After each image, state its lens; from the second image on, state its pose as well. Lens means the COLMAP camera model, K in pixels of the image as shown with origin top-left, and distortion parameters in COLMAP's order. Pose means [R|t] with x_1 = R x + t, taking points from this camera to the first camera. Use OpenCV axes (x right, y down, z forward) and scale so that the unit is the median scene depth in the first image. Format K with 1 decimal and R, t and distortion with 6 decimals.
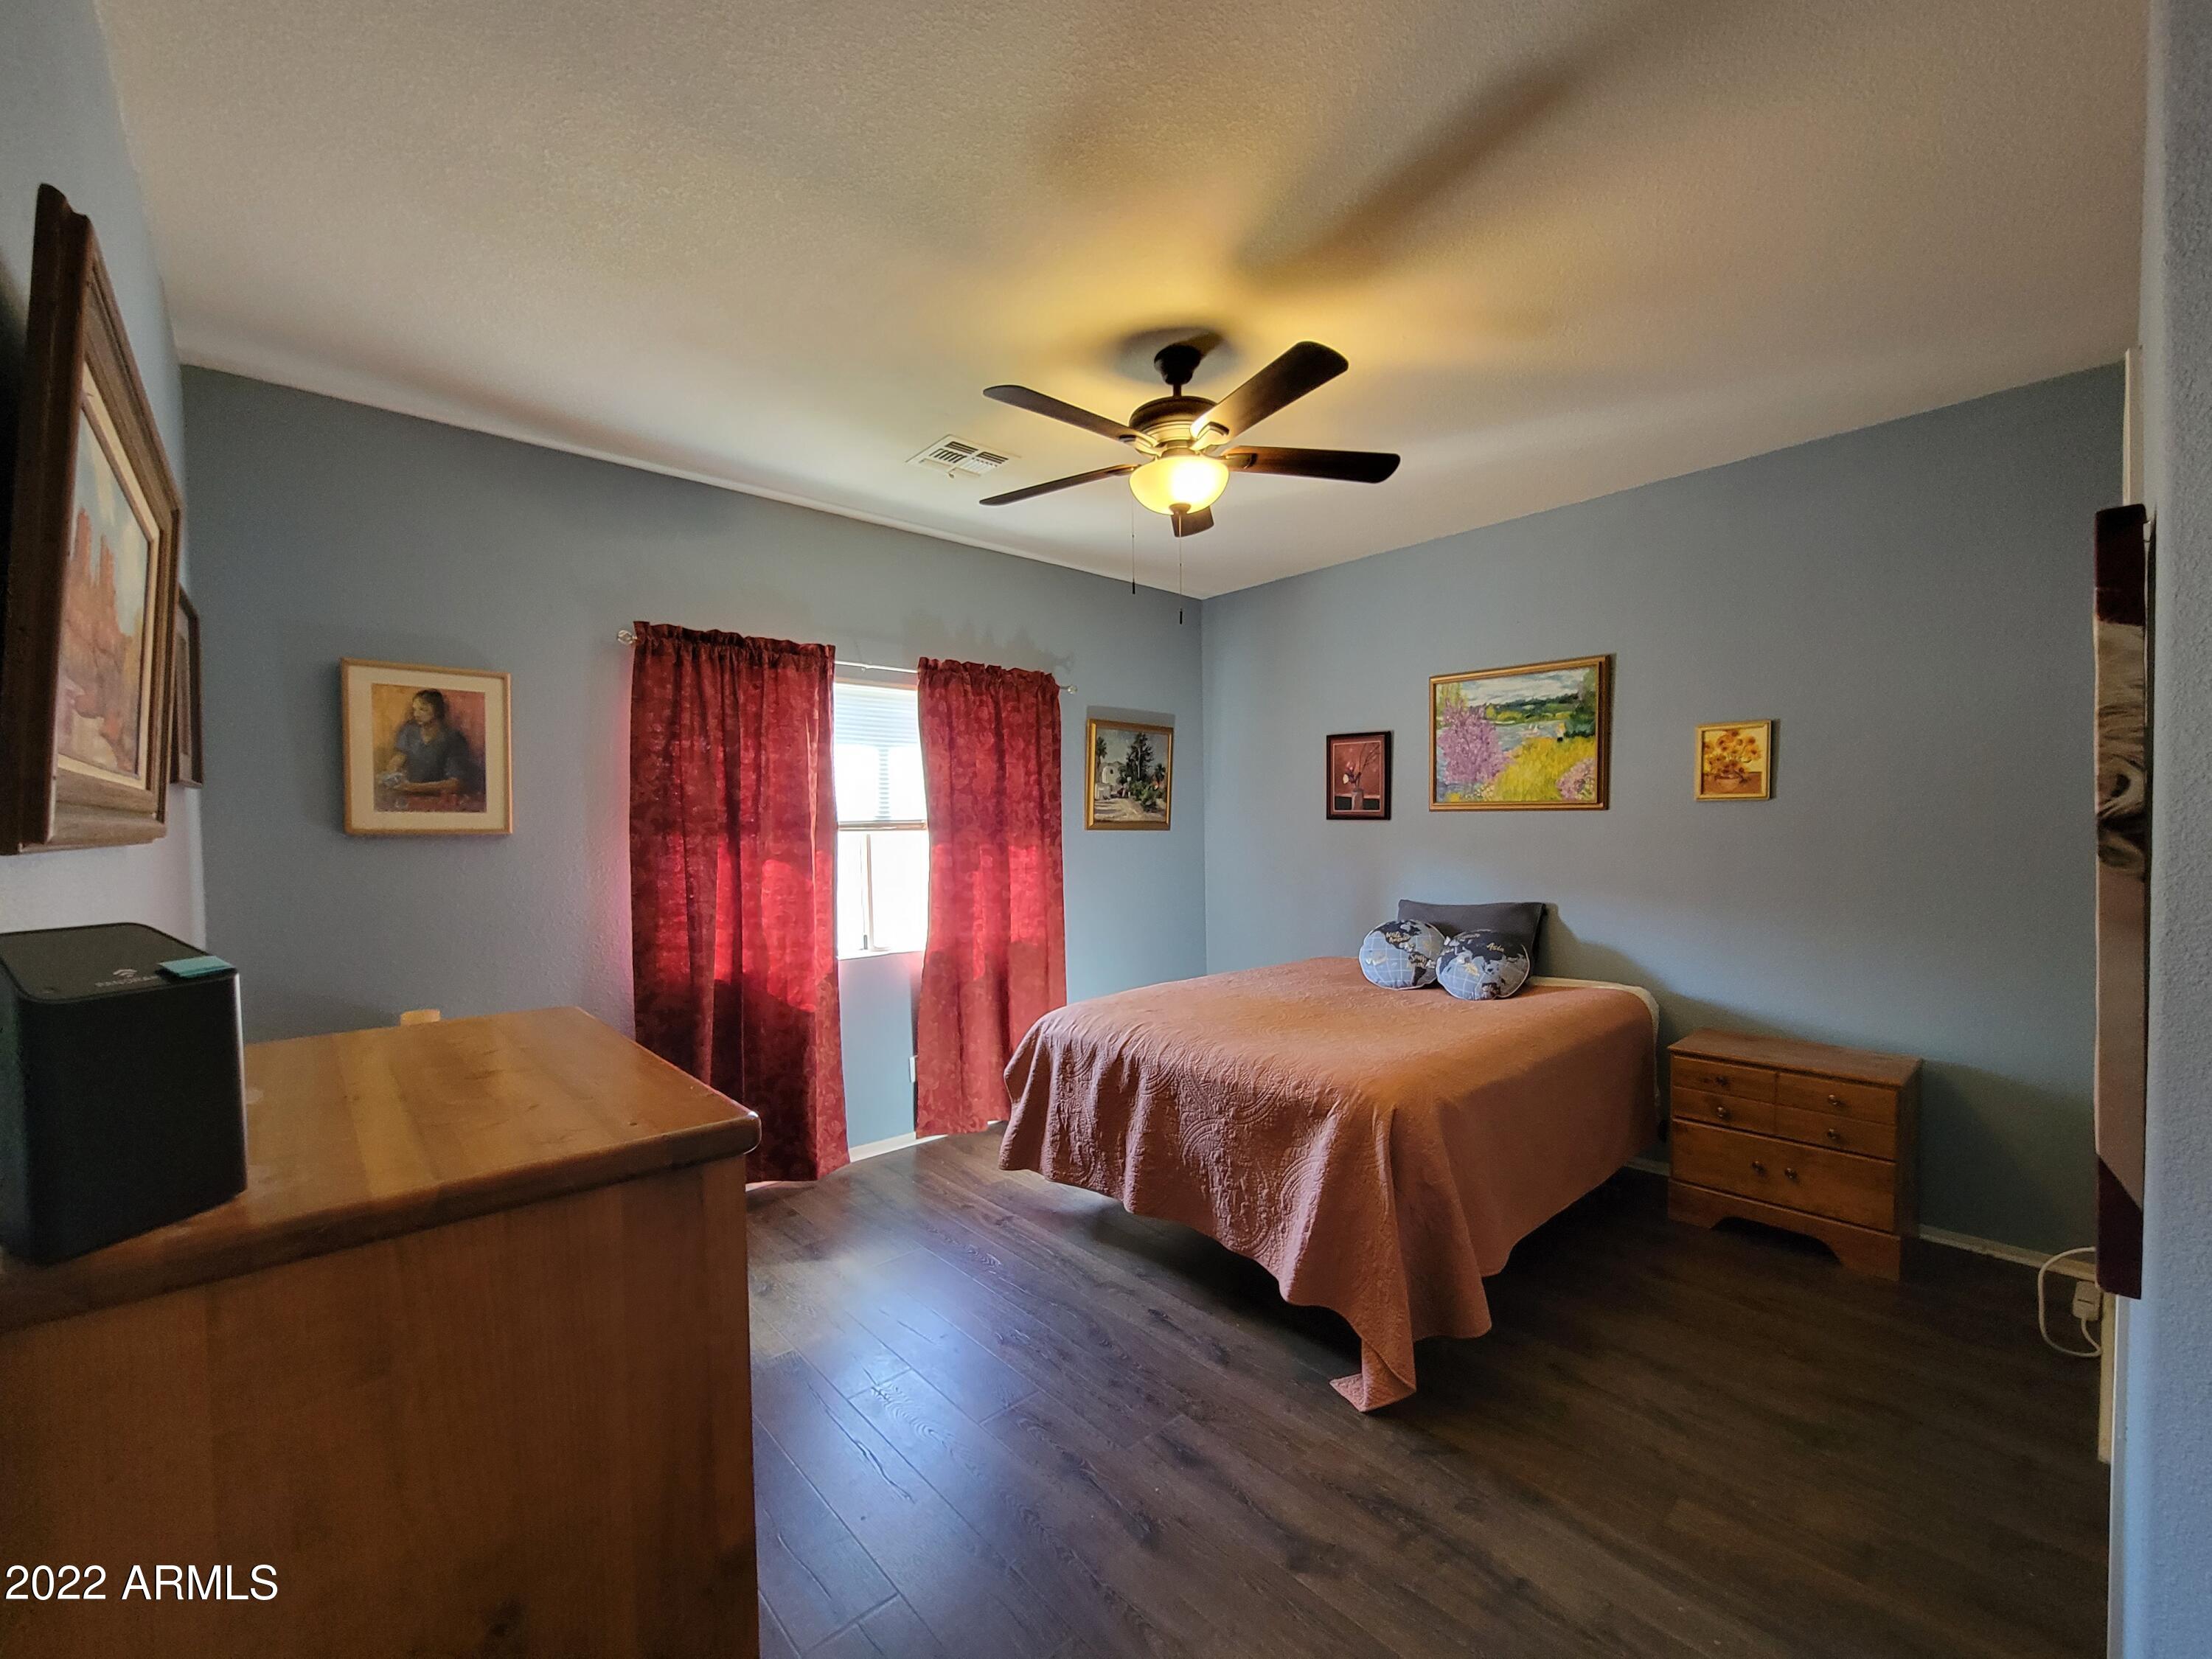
lens RADIAL K [[902.0, 0, 1105.5], [0, 902.0, 855.1], [0, 0, 1]] dist [-0.004291, -0.000409]
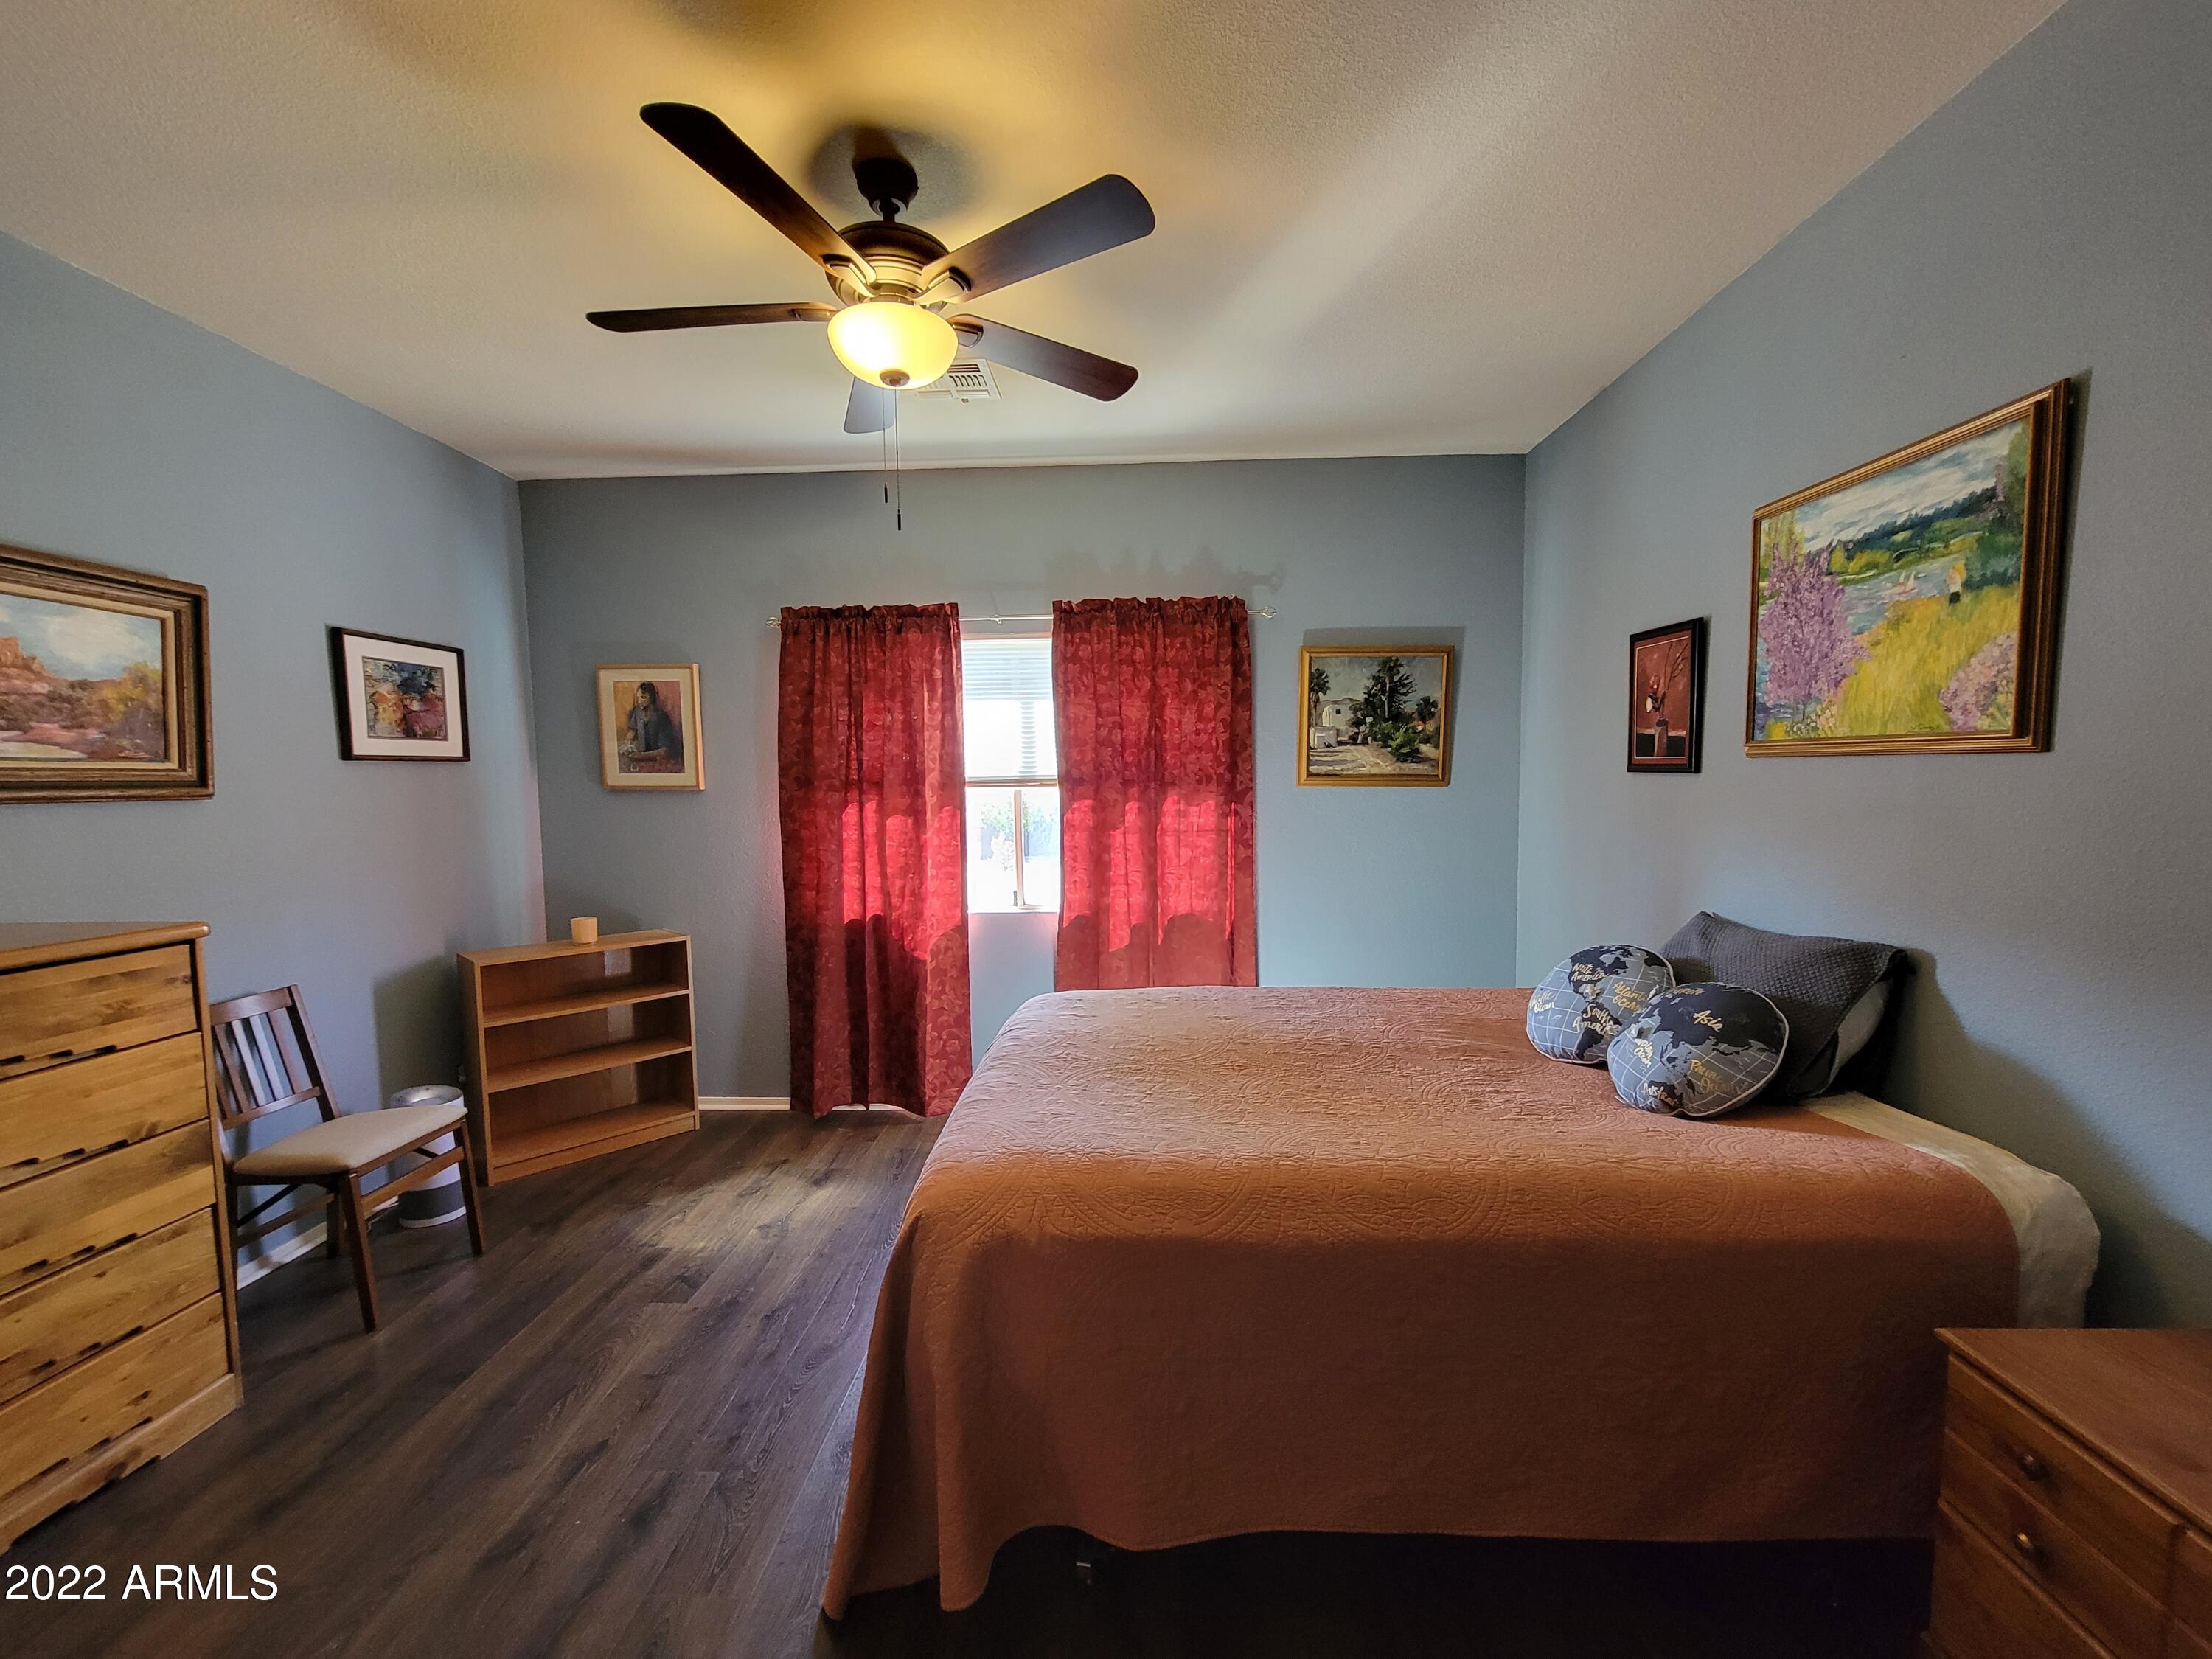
lens RADIAL K [[902.0, 0, 1105.5], [0, 902.0, 855.1], [0, 0, 1]] dist [-0.004291, -0.000409]
pose [[0.719203, 0.059240, -0.692270, 0.498776], [-0.018819, 0.997654, 0.065822, -0.019397], [0.694545, -0.034312, 0.718631, 0.356796]]
